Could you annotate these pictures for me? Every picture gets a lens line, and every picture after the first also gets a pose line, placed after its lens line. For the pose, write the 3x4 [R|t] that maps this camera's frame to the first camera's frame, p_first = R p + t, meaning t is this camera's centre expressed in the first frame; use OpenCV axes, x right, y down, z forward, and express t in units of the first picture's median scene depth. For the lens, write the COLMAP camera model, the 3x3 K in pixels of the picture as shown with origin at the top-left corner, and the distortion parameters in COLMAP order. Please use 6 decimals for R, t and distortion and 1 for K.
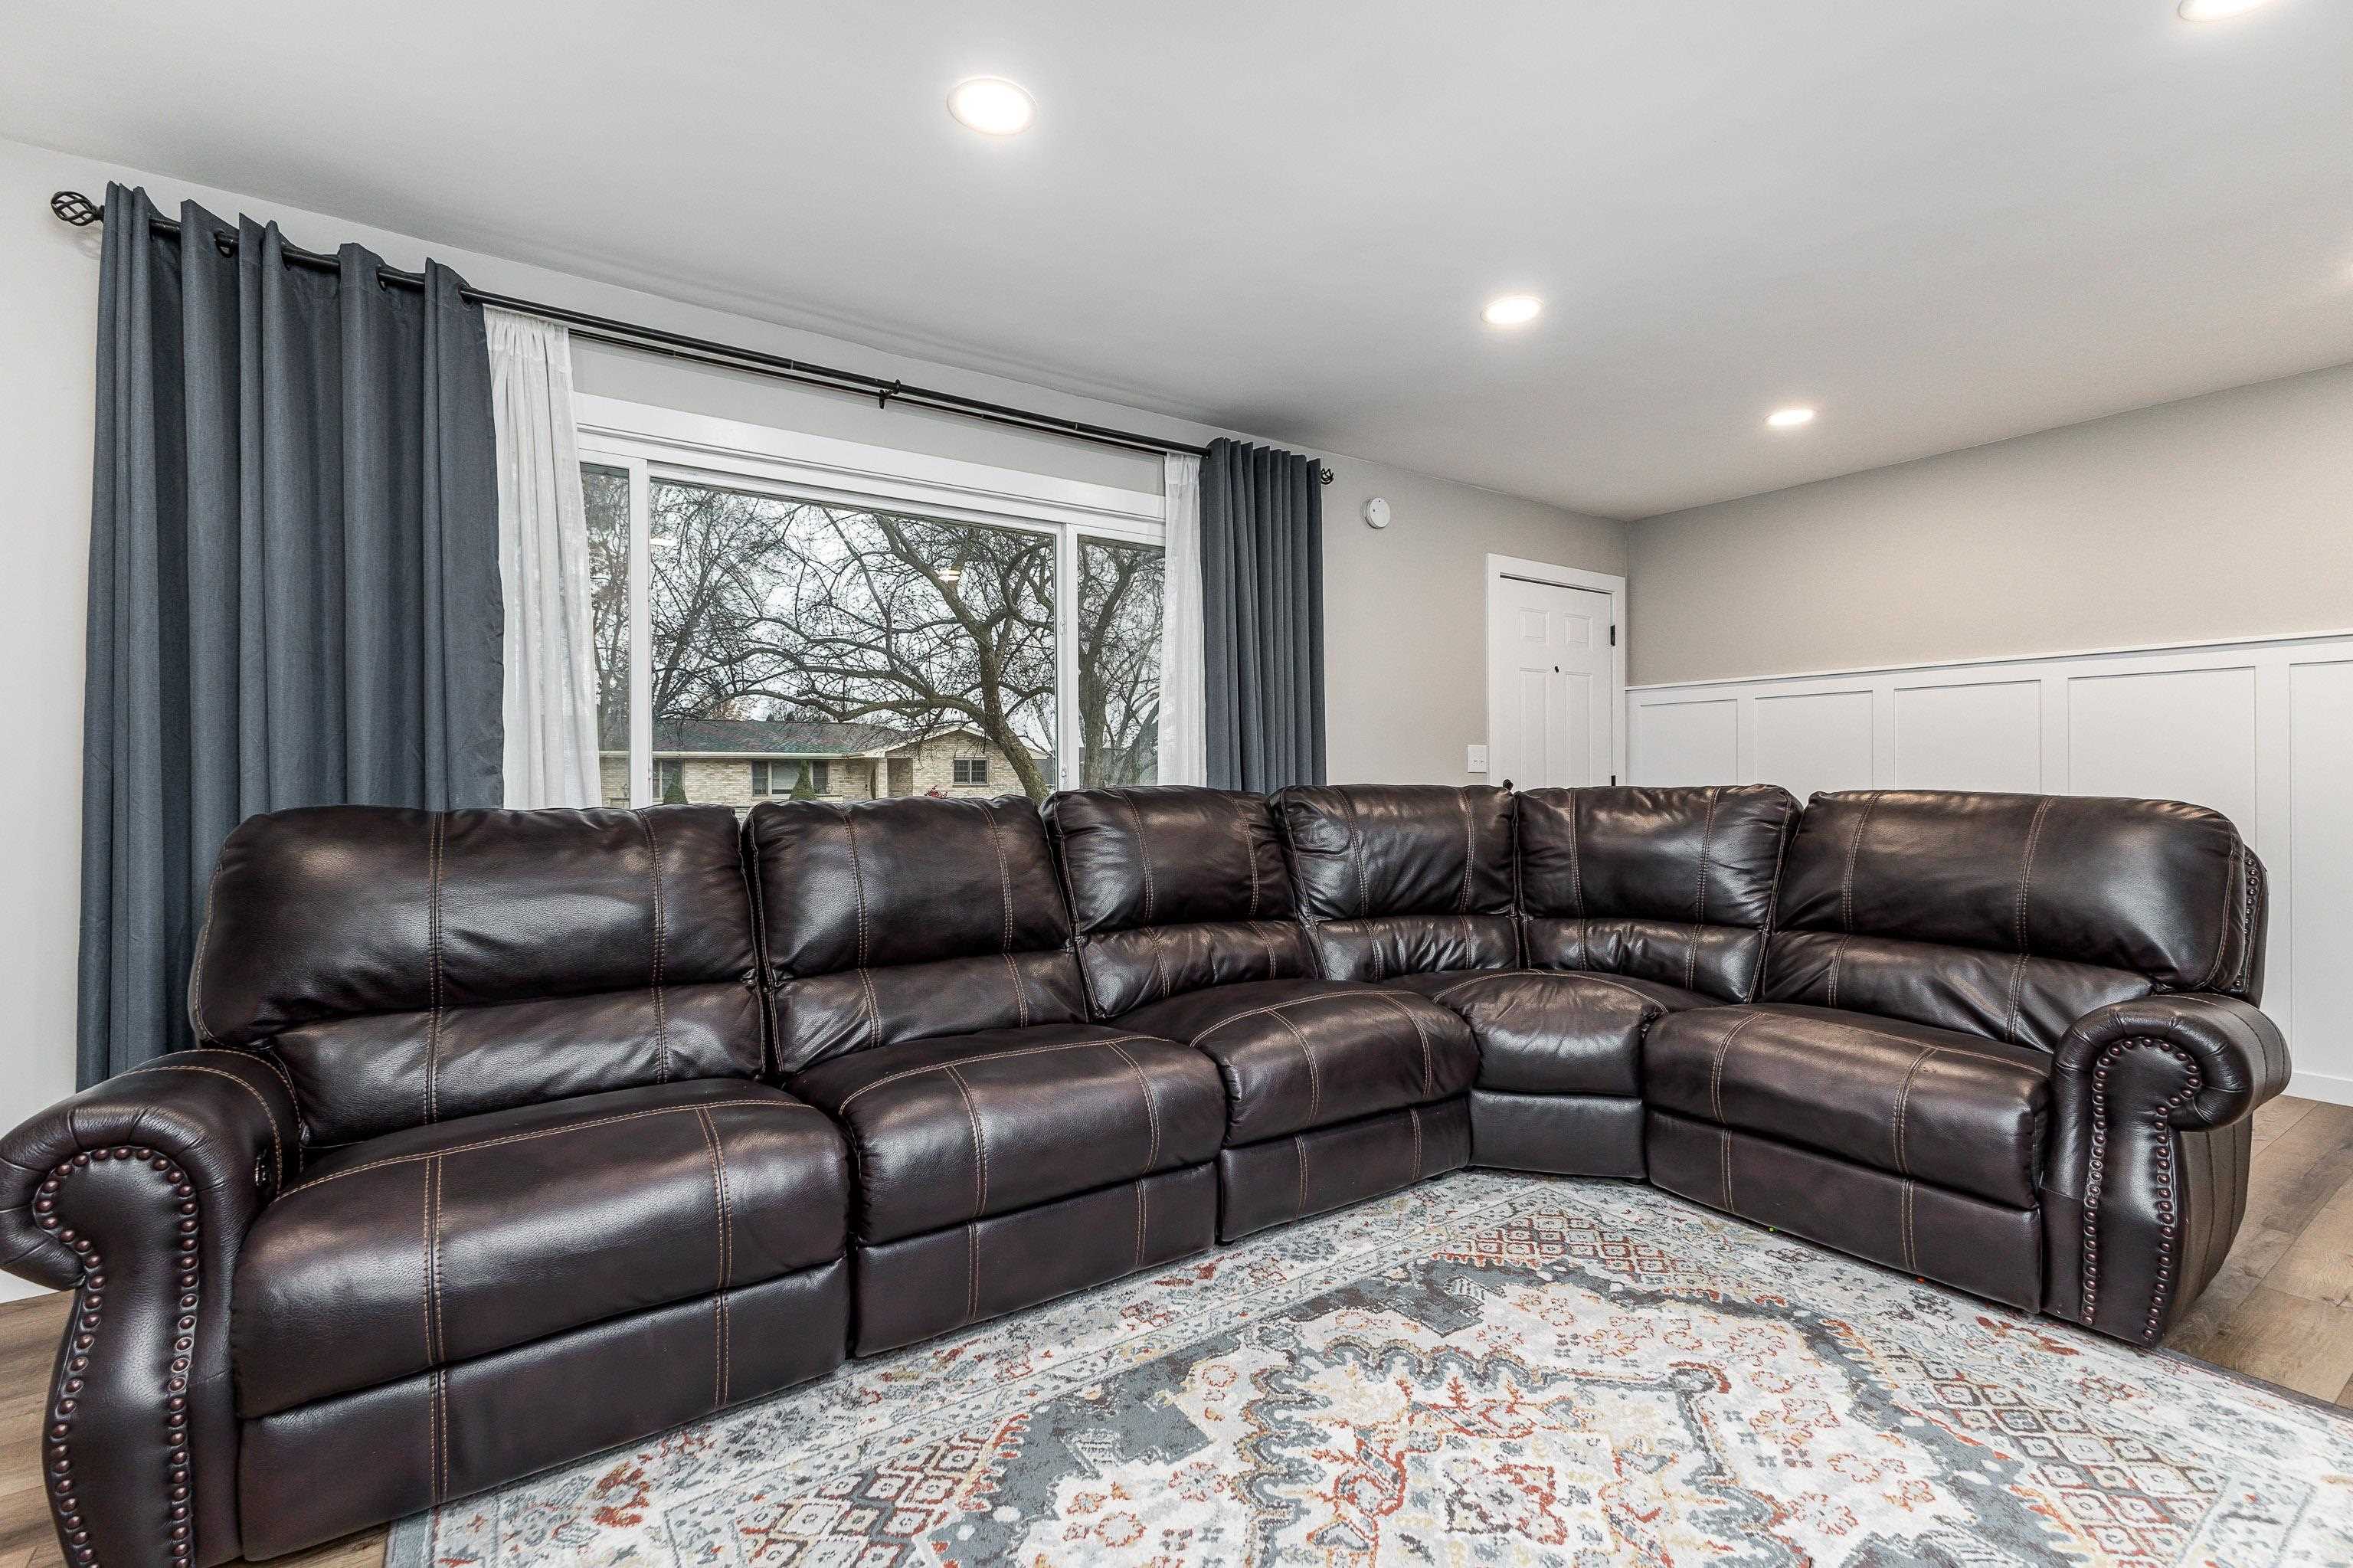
lens RADIAL K [[1040.4, 0, 1184.4], [0, 1040.4, 775.8], [0, 0, 1]] dist [0.014638, -0.005260]
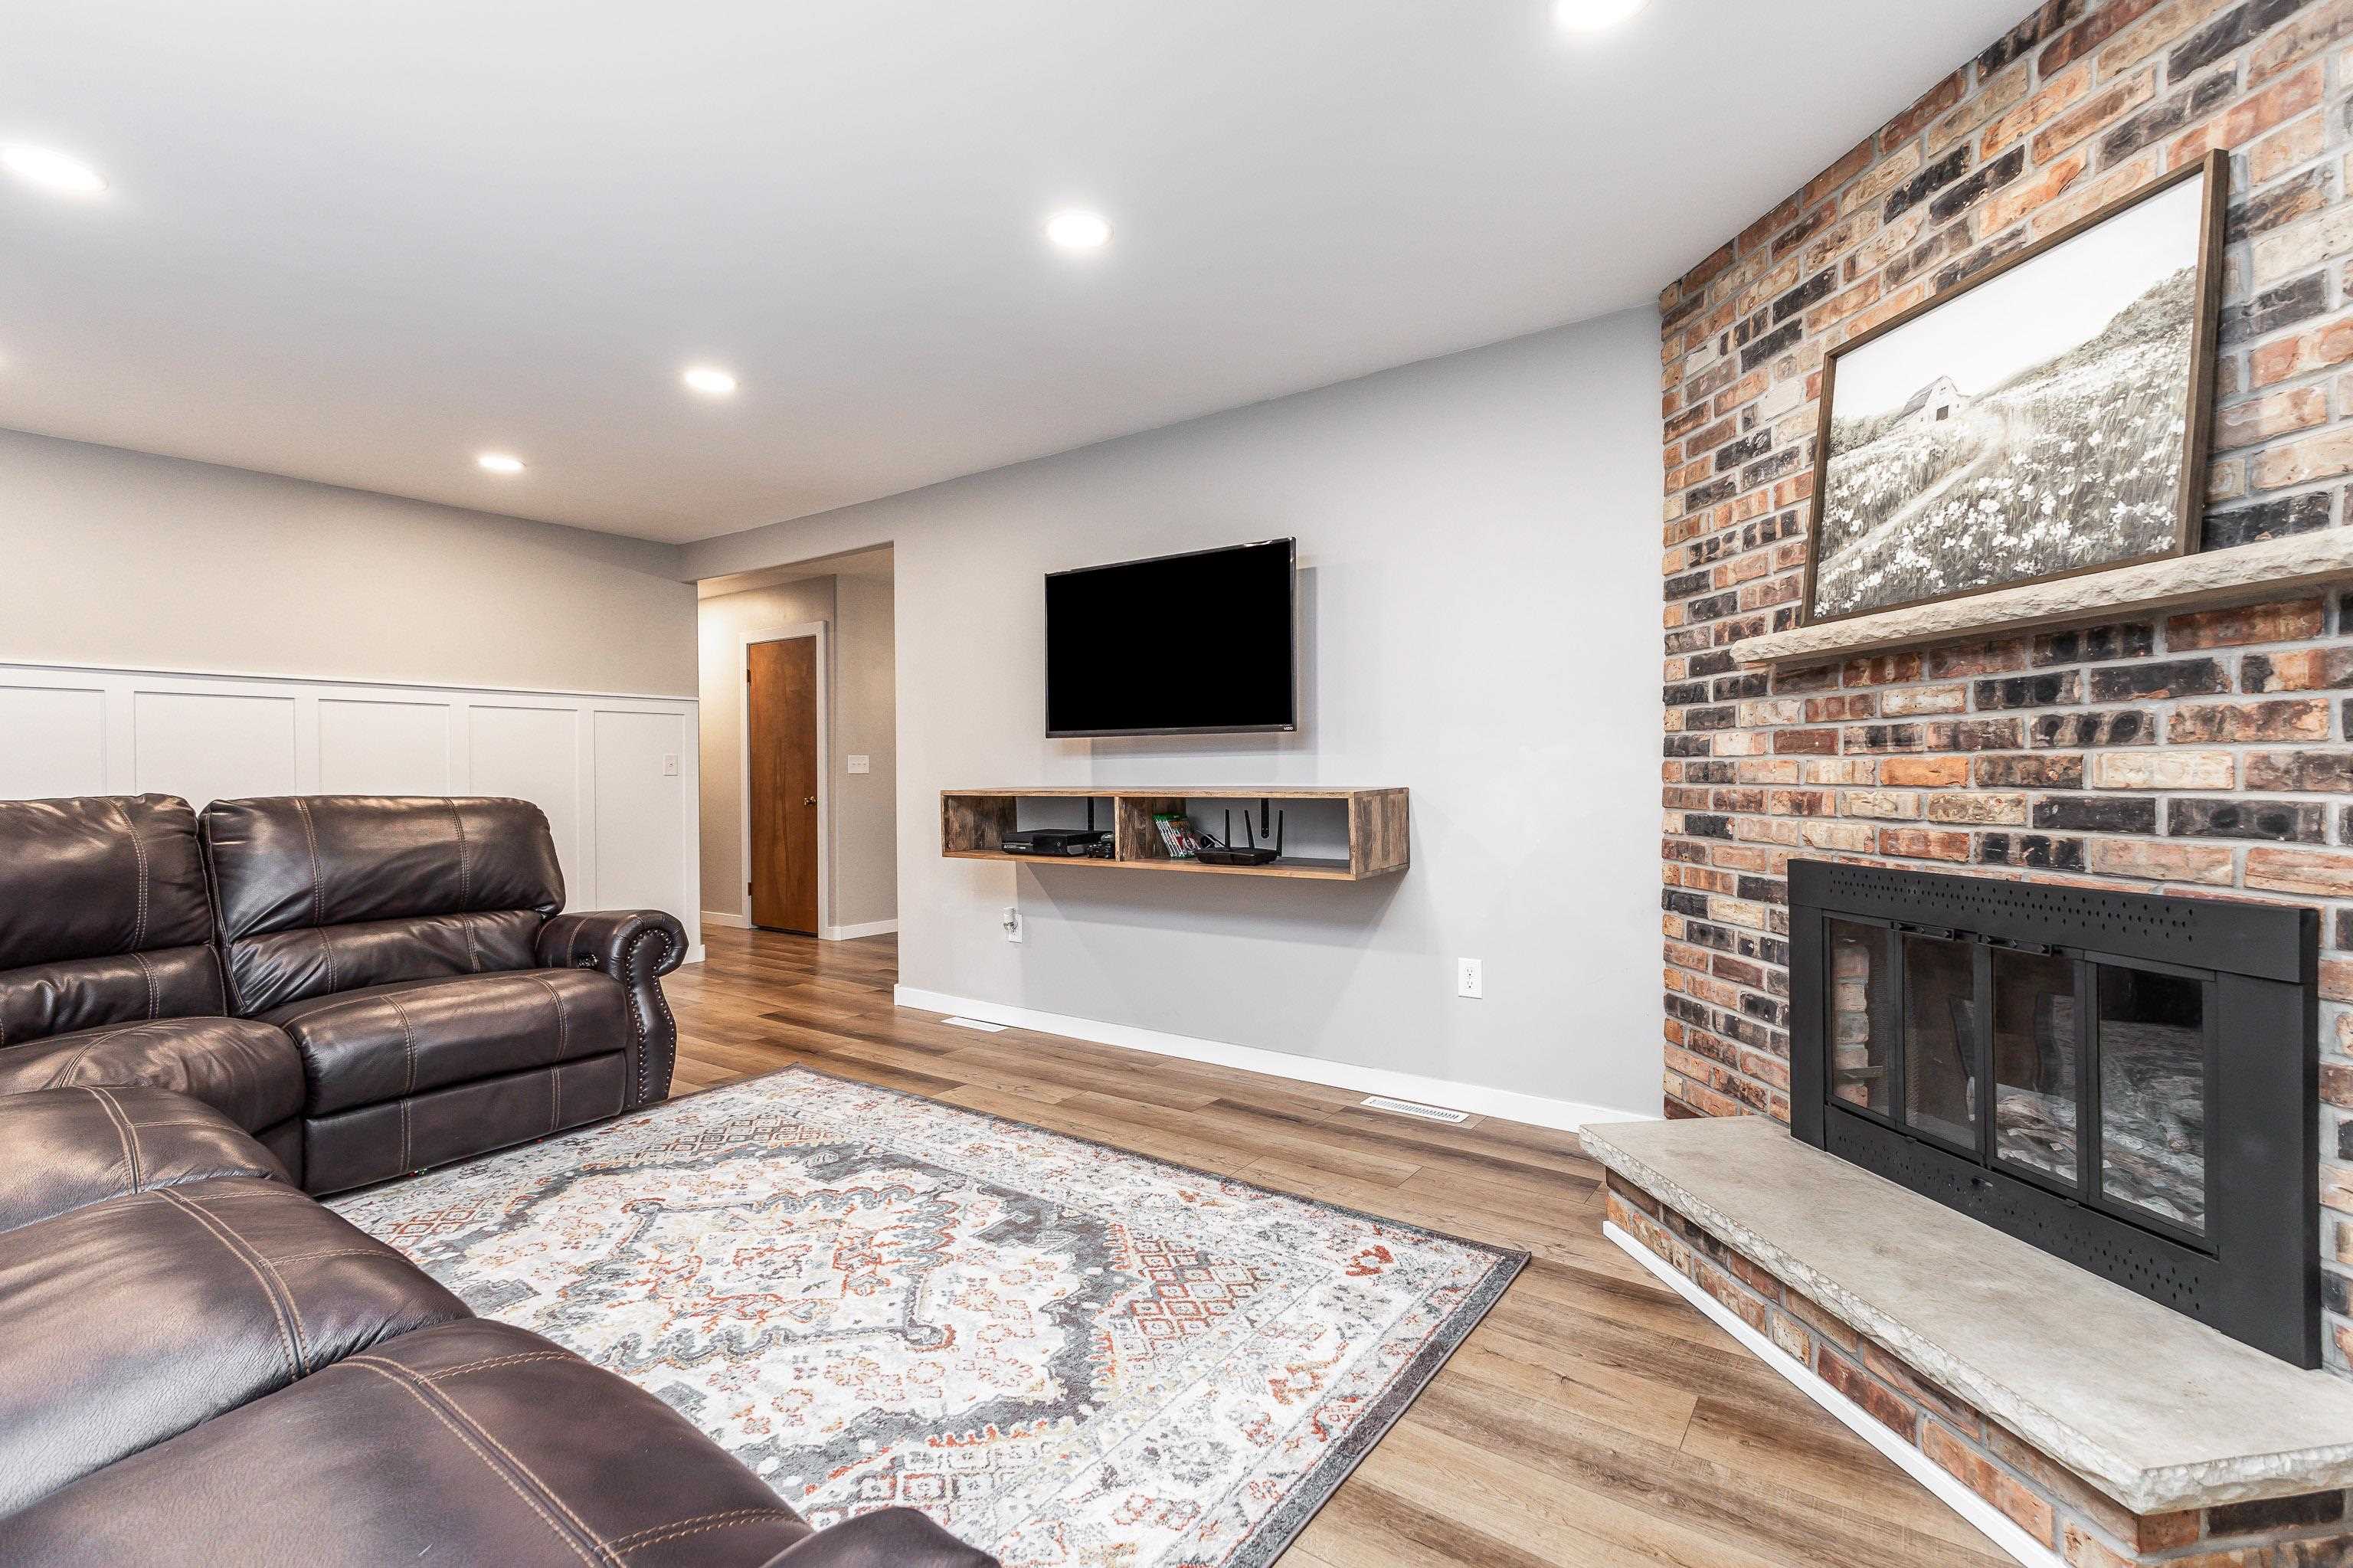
lens RADIAL K [[1040.4, 0, 1190.0], [0, 1040.4, 774.4], [0, 0, 1]] dist [0.014638, -0.005260]
pose [[-0.341021, 0.004443, 0.940045, -1.112791], [0.010128, 0.999948, -0.001052, 0.001300], [-0.940001, 0.009162, -0.341048, 0.798155]]
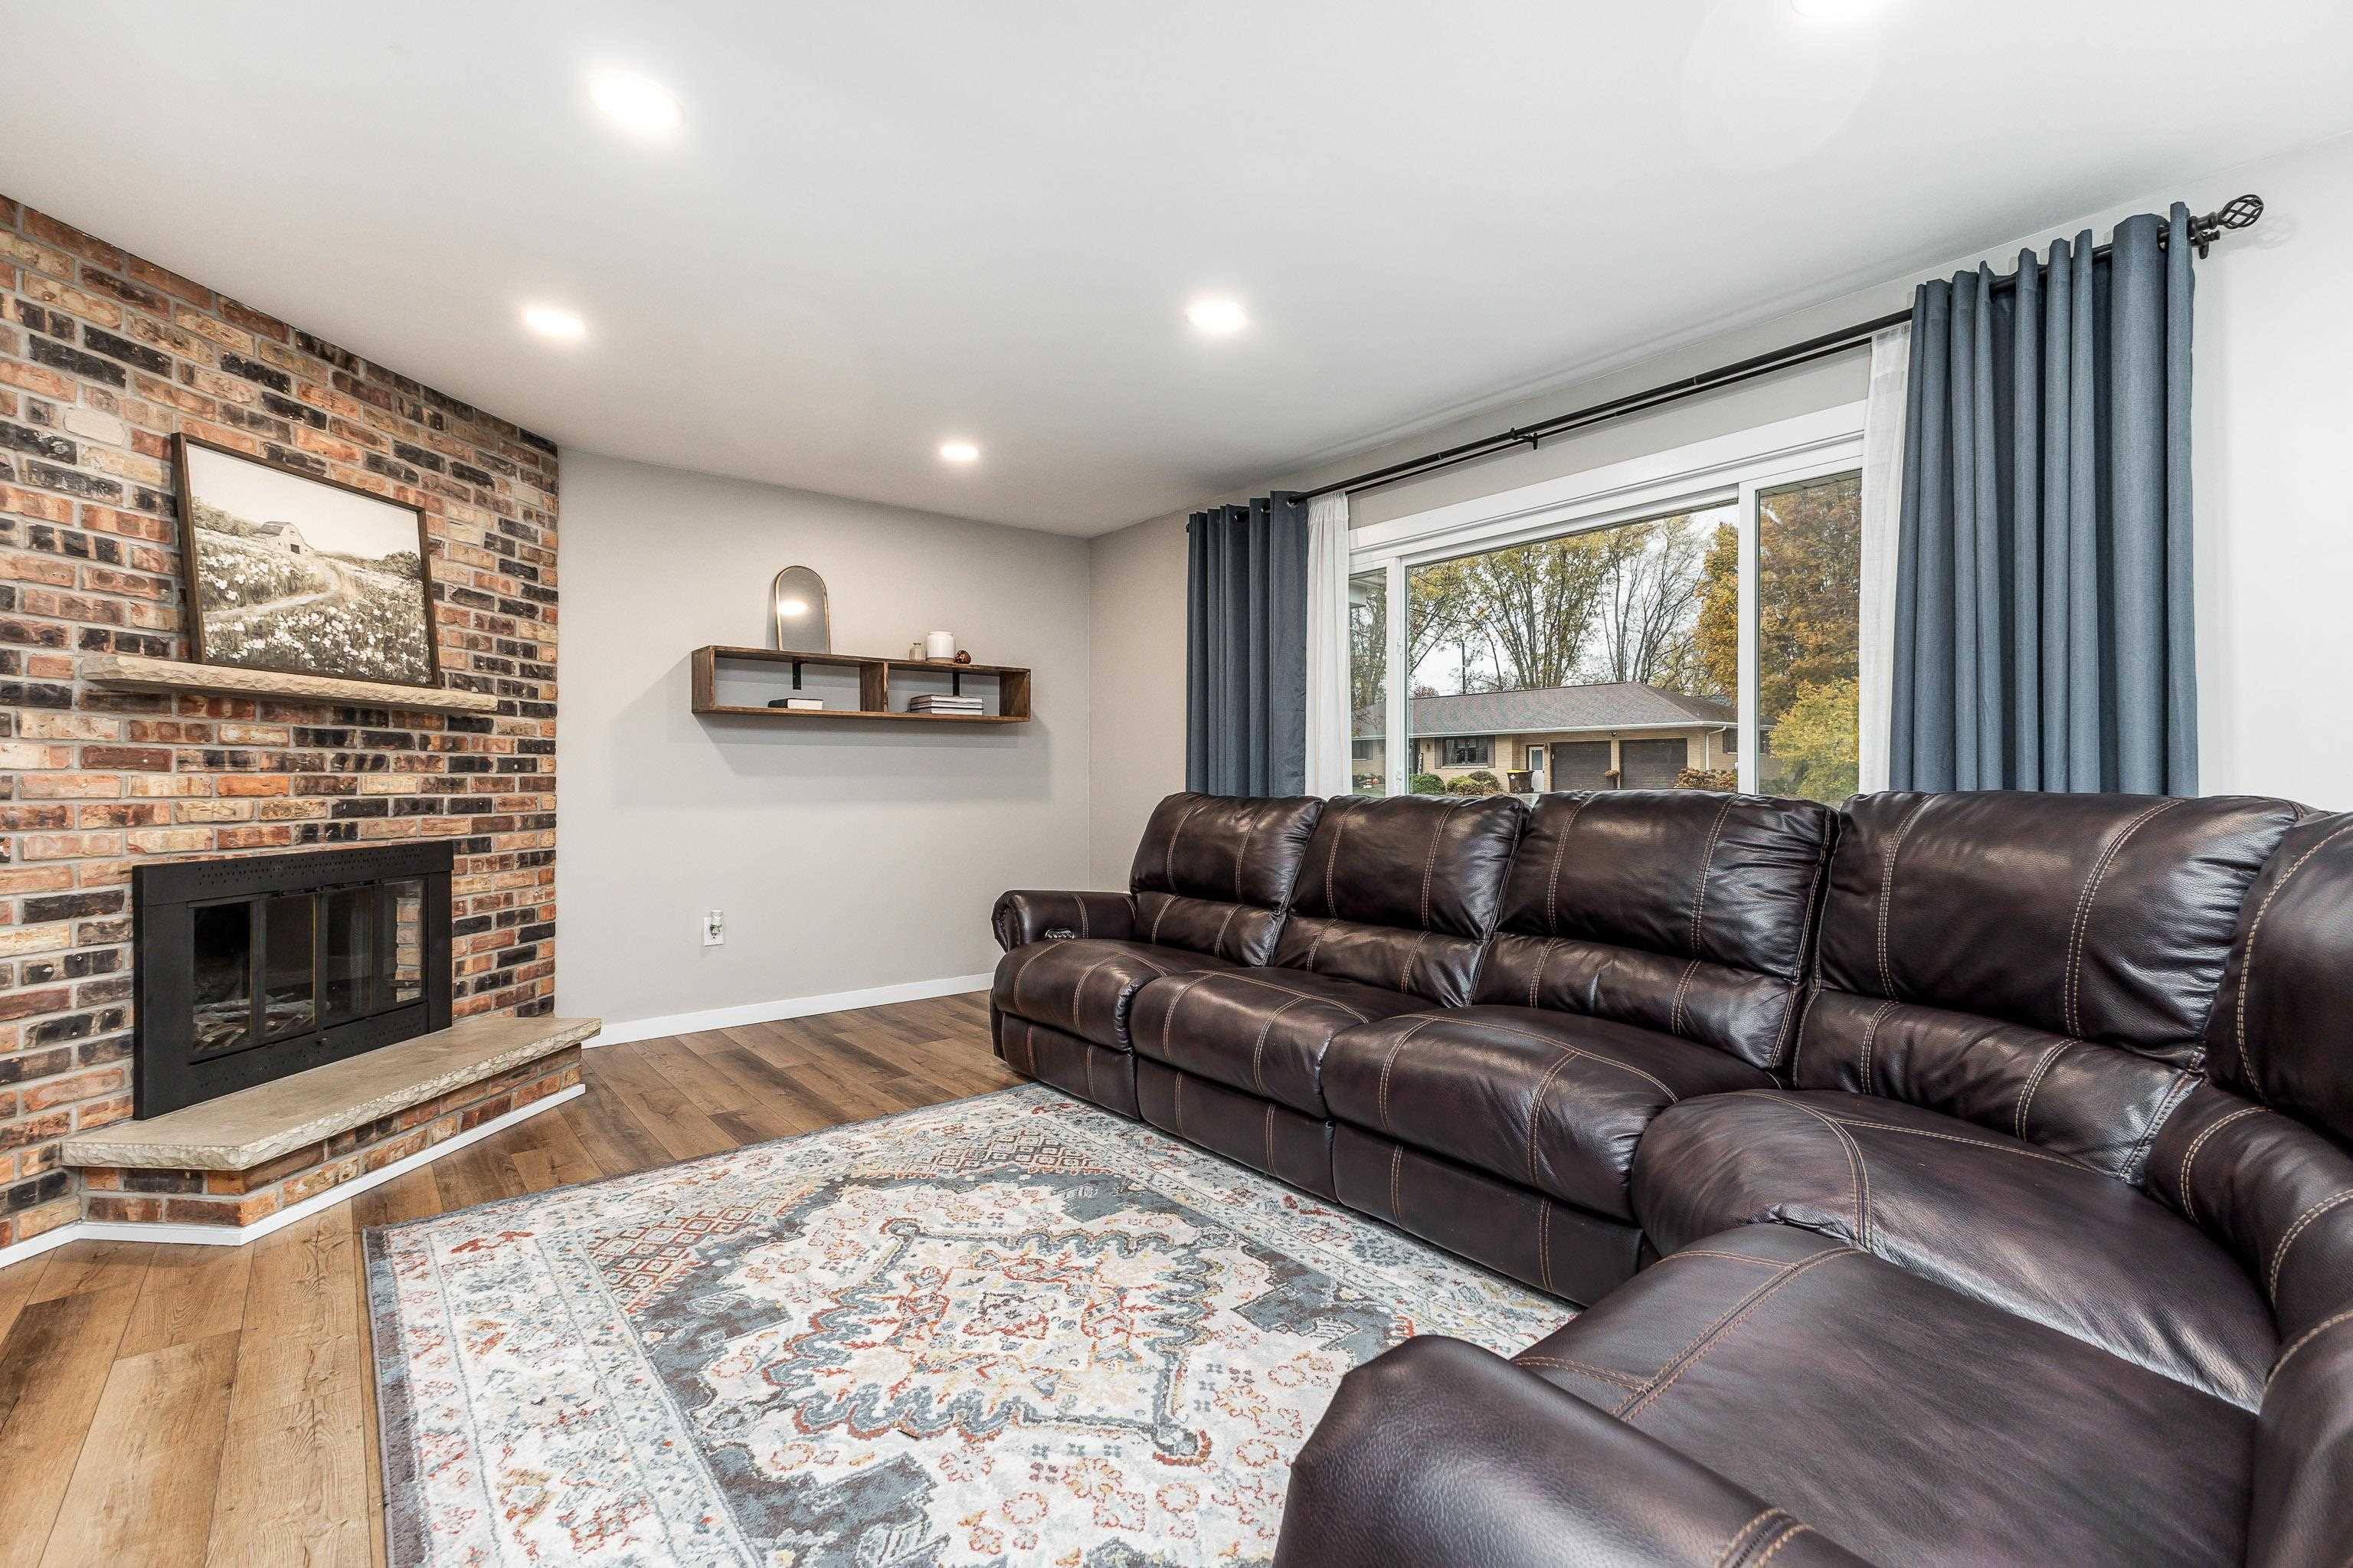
lens RADIAL K [[1040.4, 0, 1185.2], [0, 1040.4, 773.0], [0, 0, 1]] dist [0.014638, -0.005260]
pose [[0.079506, -0.004189, -0.996826, 1.421962], [0.003757, 0.999985, -0.003903, -0.002619], [0.996827, -0.003435, 0.079520, 0.952829]]
